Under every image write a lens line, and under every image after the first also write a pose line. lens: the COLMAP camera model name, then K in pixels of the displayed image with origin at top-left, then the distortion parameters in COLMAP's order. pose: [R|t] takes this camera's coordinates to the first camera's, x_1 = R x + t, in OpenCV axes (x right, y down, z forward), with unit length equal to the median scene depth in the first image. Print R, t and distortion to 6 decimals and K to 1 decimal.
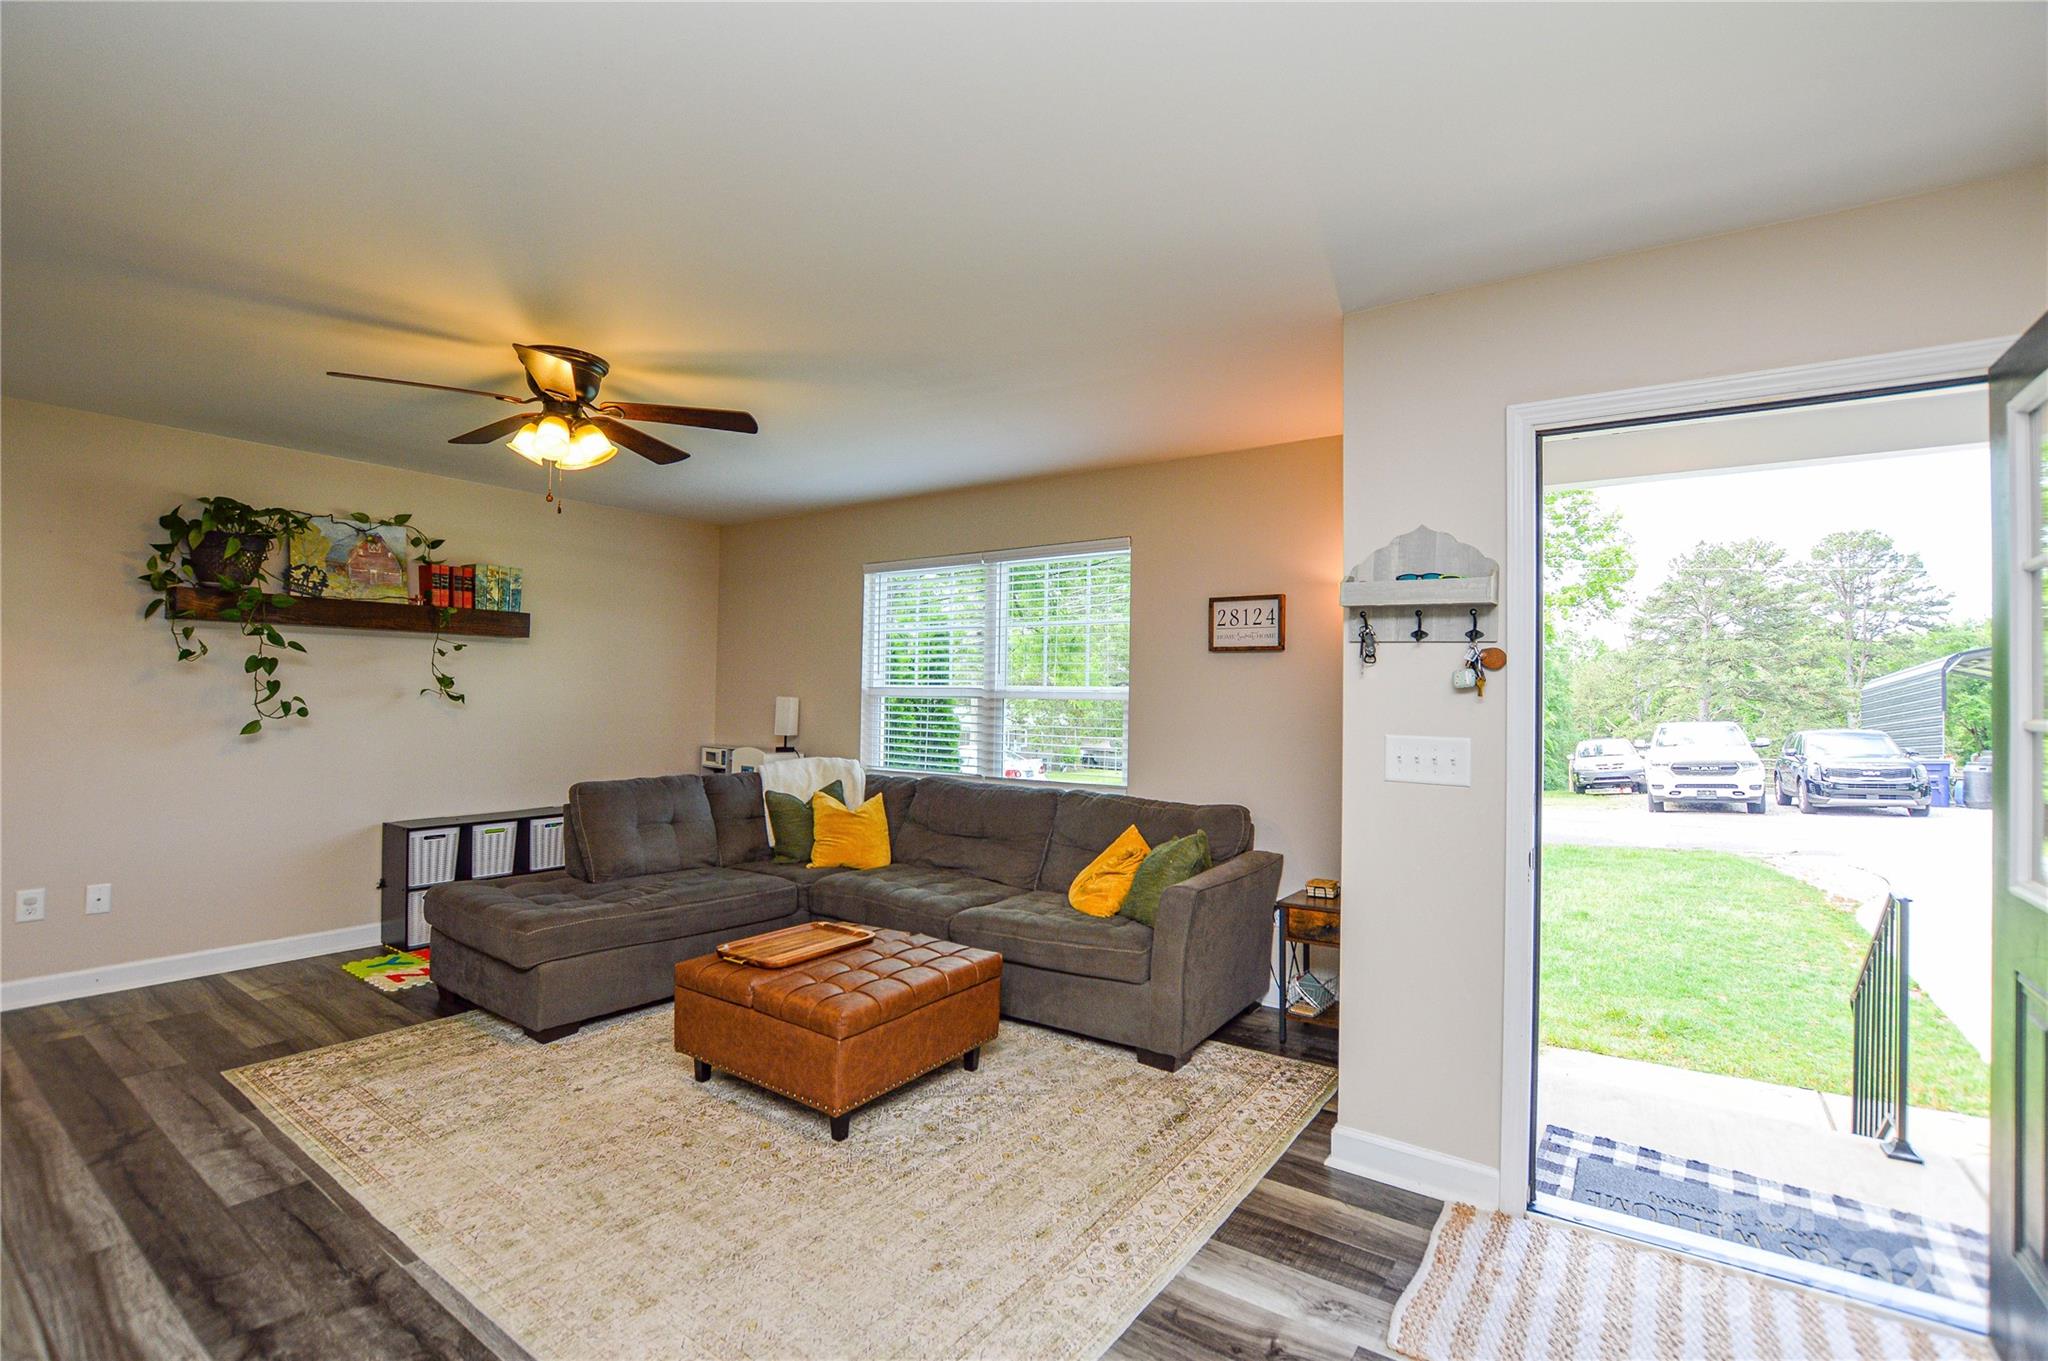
lens RADIAL K [[950.7, 0, 1018.7], [0, 950.7, 689.3], [0, 0, 1]] dist [-0.021259, 0.001980]
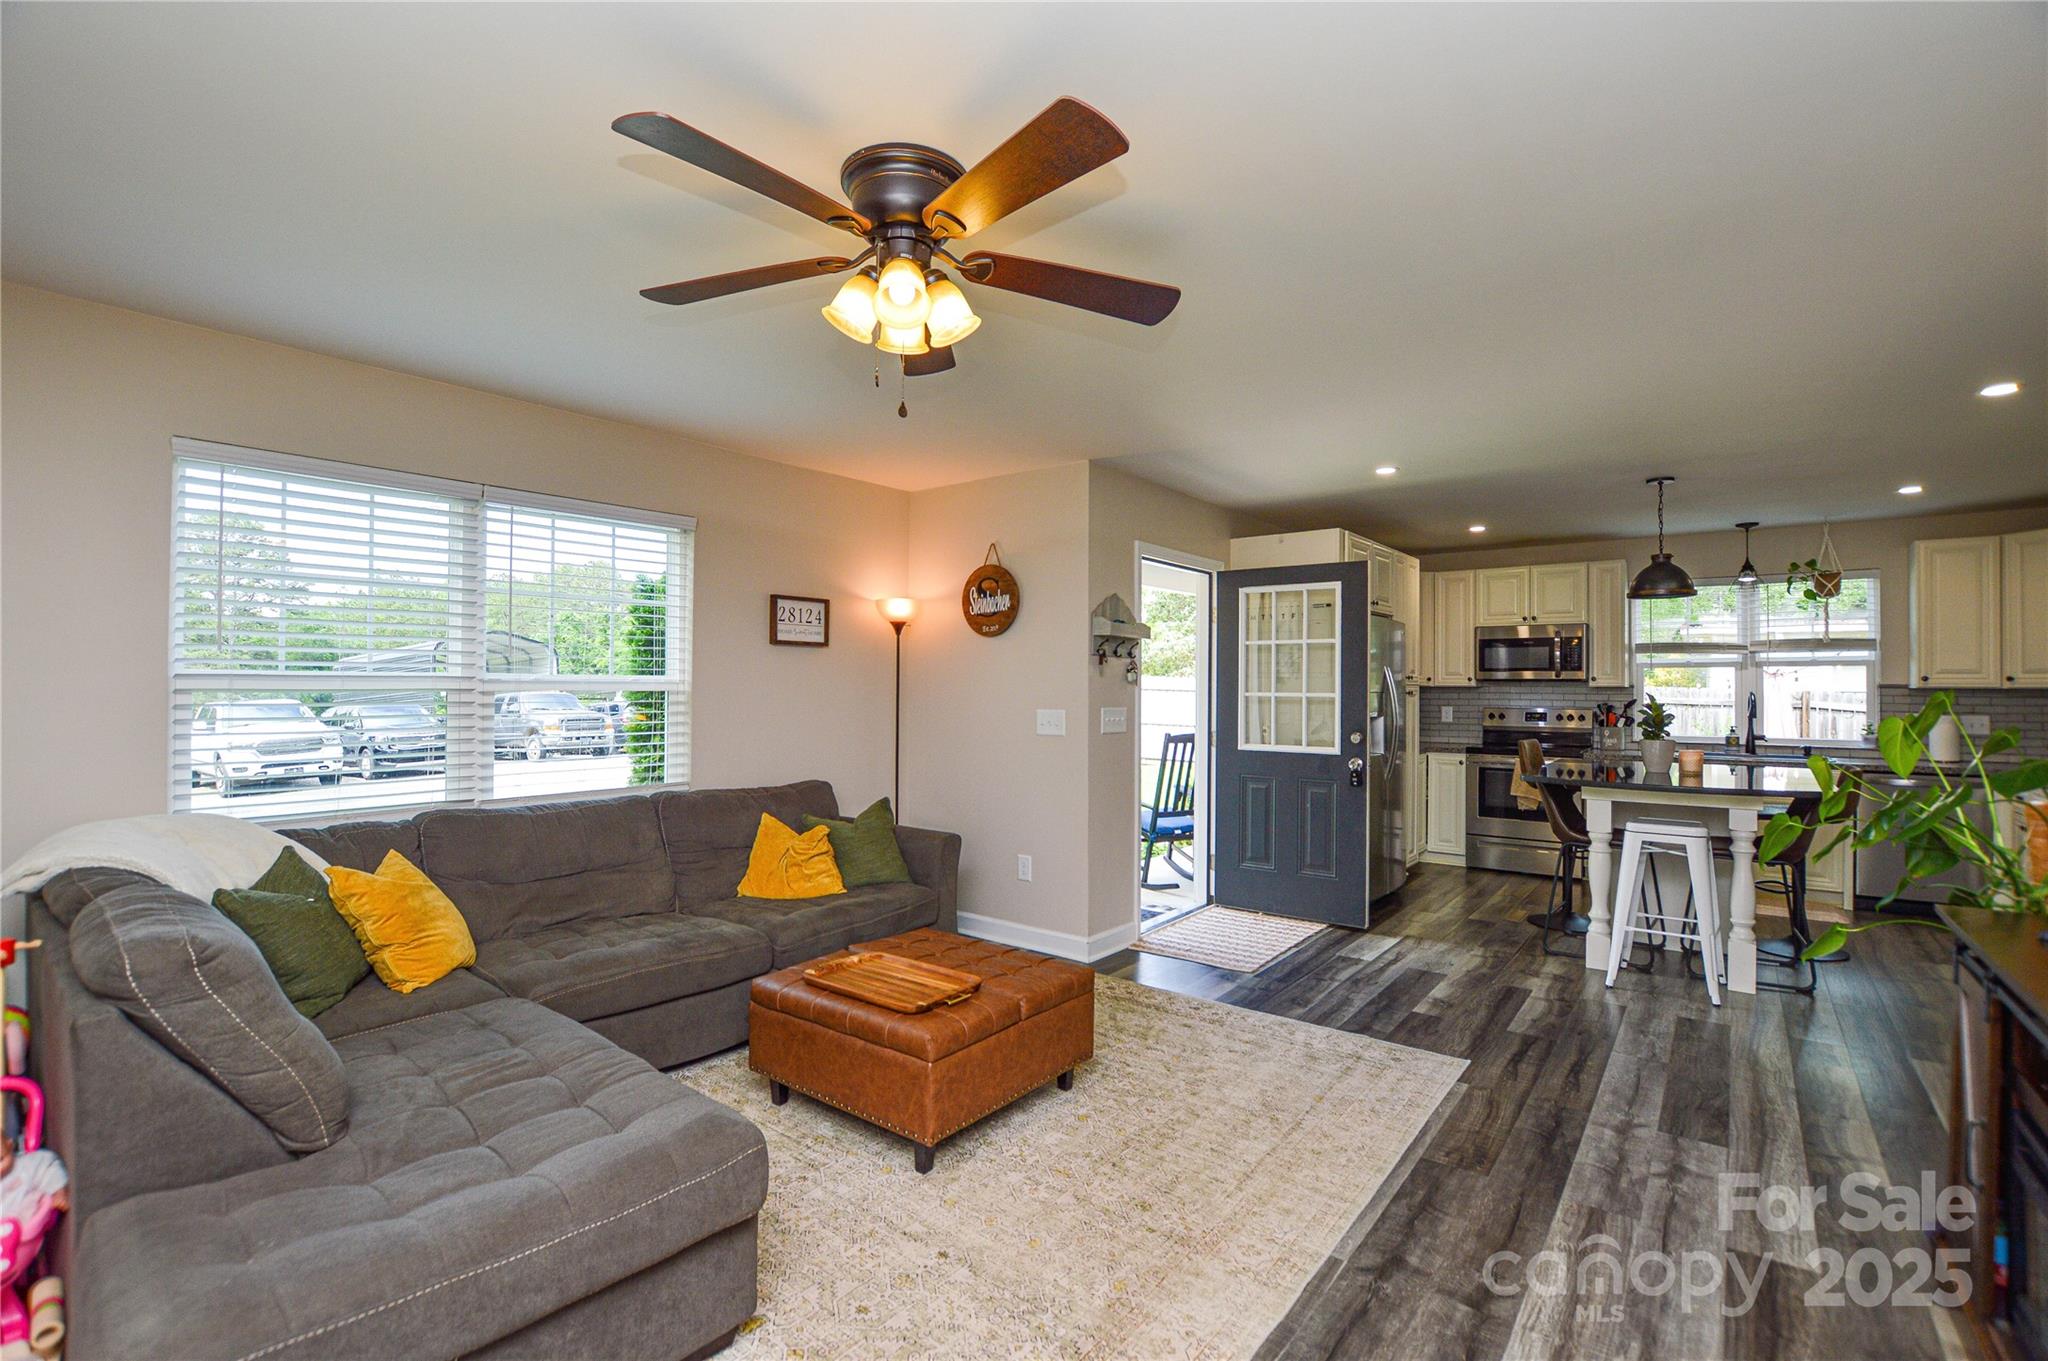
lens RADIAL K [[950.7, 0, 1024.9], [0, 950.7, 682.9], [0, 0, 1]] dist [-0.021259, 0.001980]
pose [[0.014075, -0.010607, 0.999845, -1.099227], [-0.010292, 0.999889, 0.010752, -0.012635], [-0.999848, -0.010441, 0.013964, 0.877476]]
